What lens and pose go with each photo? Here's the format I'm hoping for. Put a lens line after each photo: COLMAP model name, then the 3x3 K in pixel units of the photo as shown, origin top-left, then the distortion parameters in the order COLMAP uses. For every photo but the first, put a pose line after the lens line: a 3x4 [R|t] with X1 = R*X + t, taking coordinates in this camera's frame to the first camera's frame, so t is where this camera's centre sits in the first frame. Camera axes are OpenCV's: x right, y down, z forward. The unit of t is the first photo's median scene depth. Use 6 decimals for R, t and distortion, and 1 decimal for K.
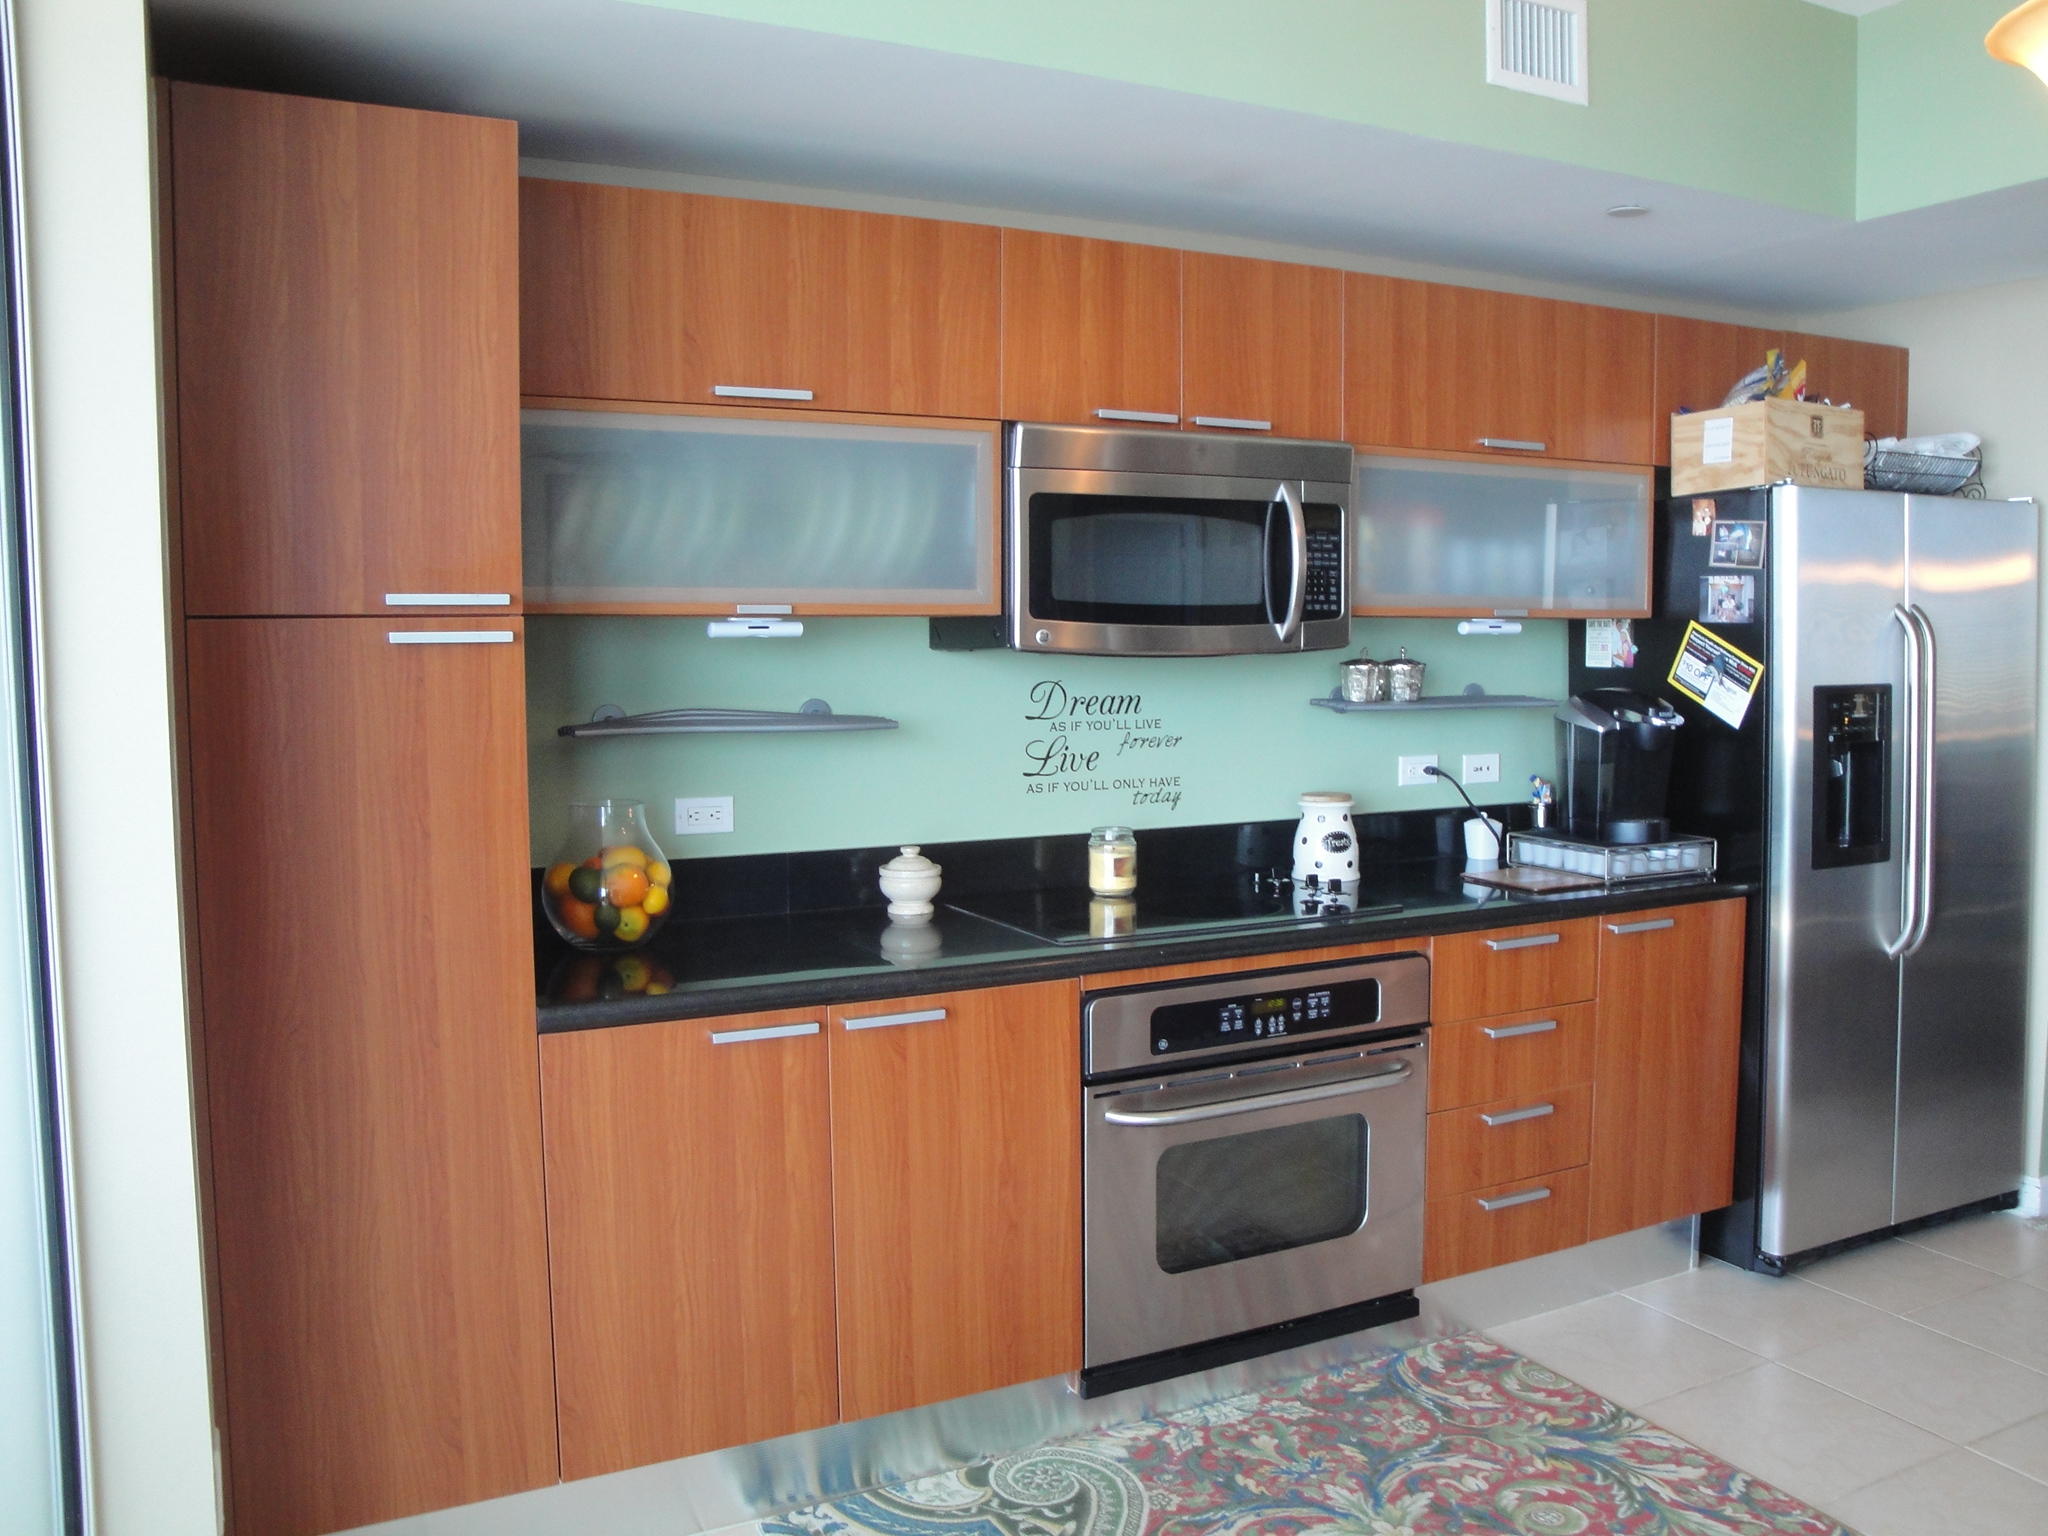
lens RADIAL K [[1684.1, 0, 1049.3], [0, 1684.1, 761.0], [0, 0, 1]] dist [-0.165085, 0.137115]
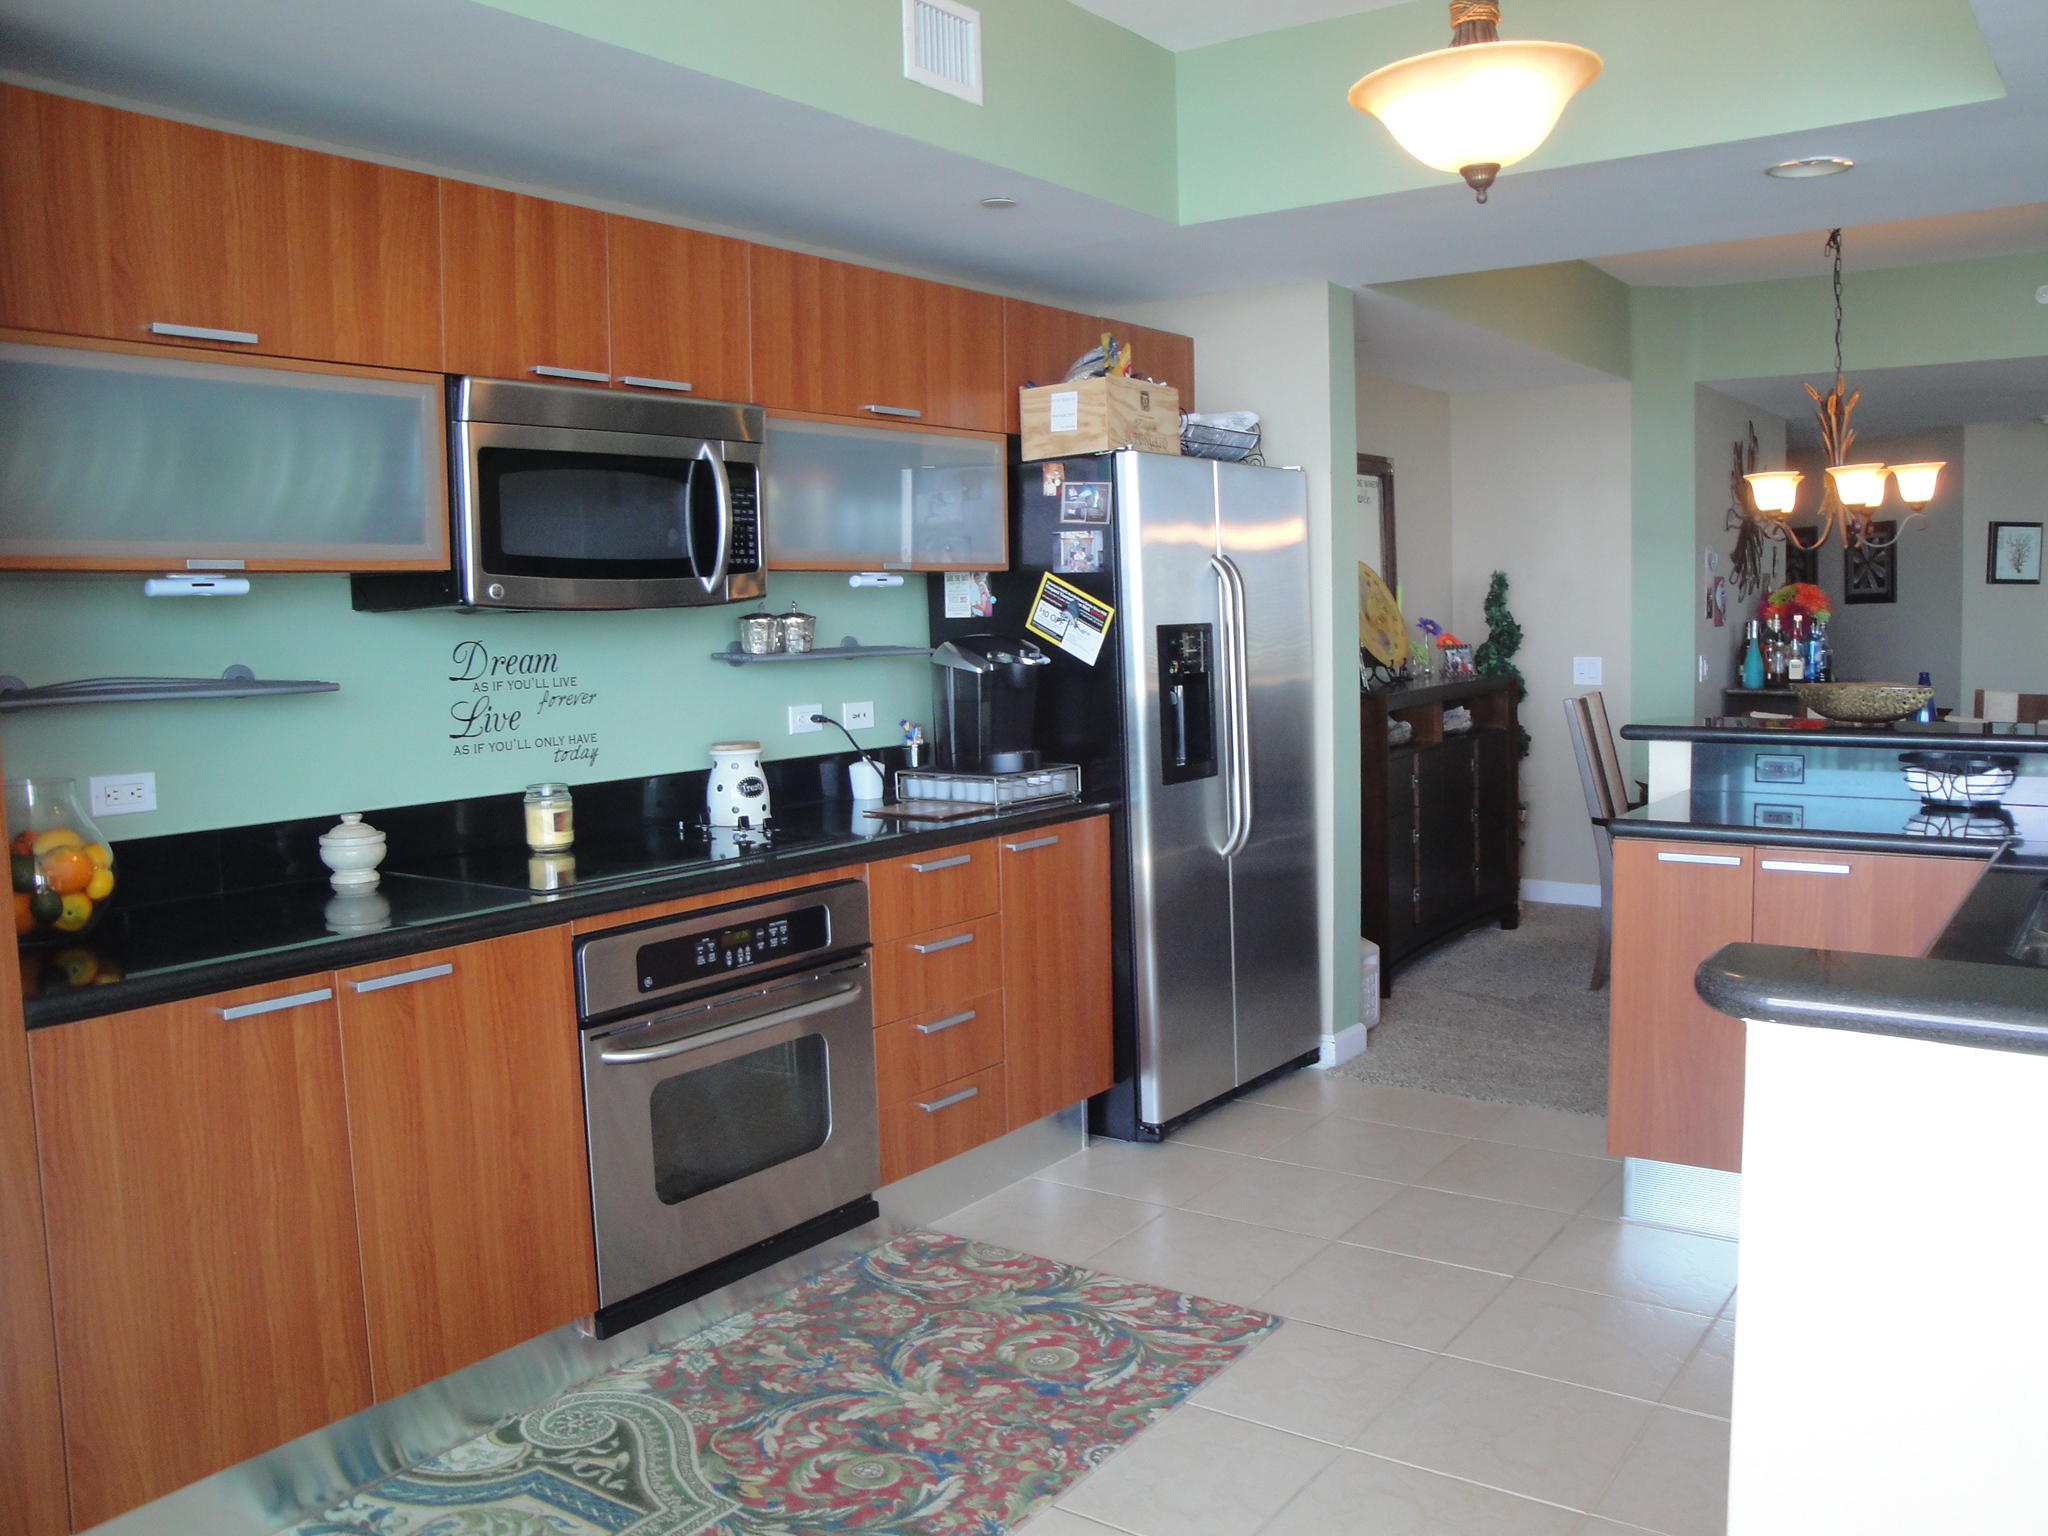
lens RADIAL K [[1684.1, 0, 1052.8], [0, 1684.1, 764.7], [0, 0, 1]] dist [-0.165085, 0.137115]
pose [[0.890549, -0.058267, 0.451141, -0.151262], [0.054277, 0.998288, 0.021792, 0.024727], [-0.451638, 0.005079, 0.892187, -0.024383]]
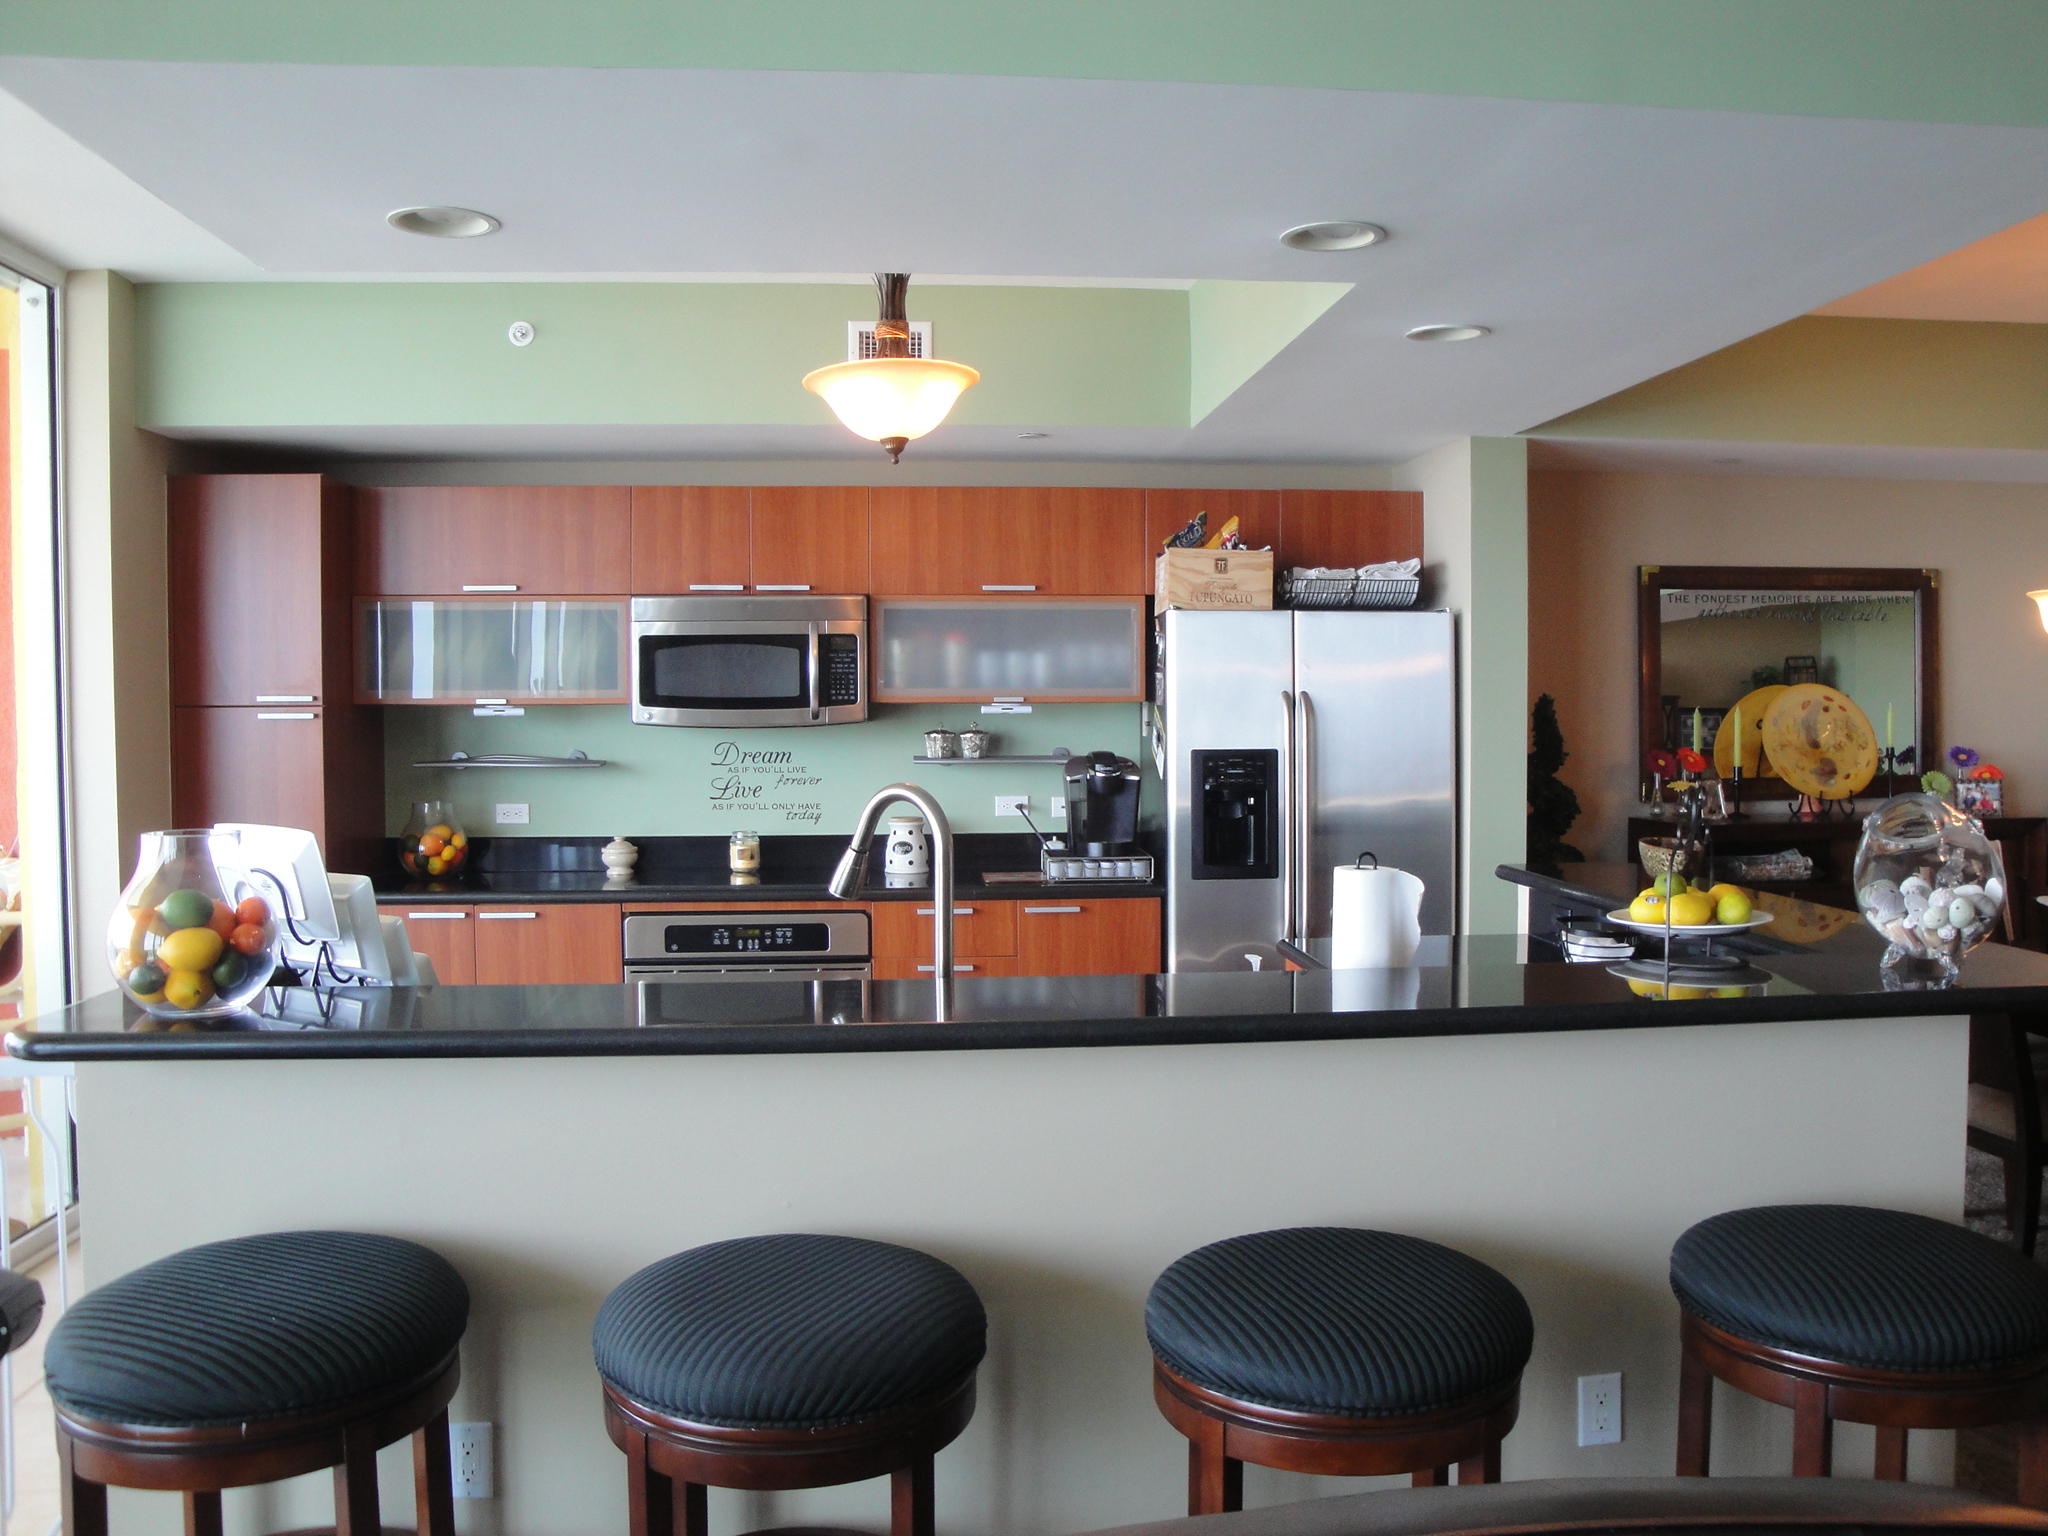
lens RADIAL K [[1684.1, 0, 1023.6], [0, 1684.1, 768.6], [0, 0, 1]] dist [-0.165085, 0.137115]
pose [[0.925225, 0.016023, -0.379079, 0.984642], [-0.030161, 0.999052, -0.031387, 0.023273], [0.378217, 0.040474, 0.924832, -0.453263]]
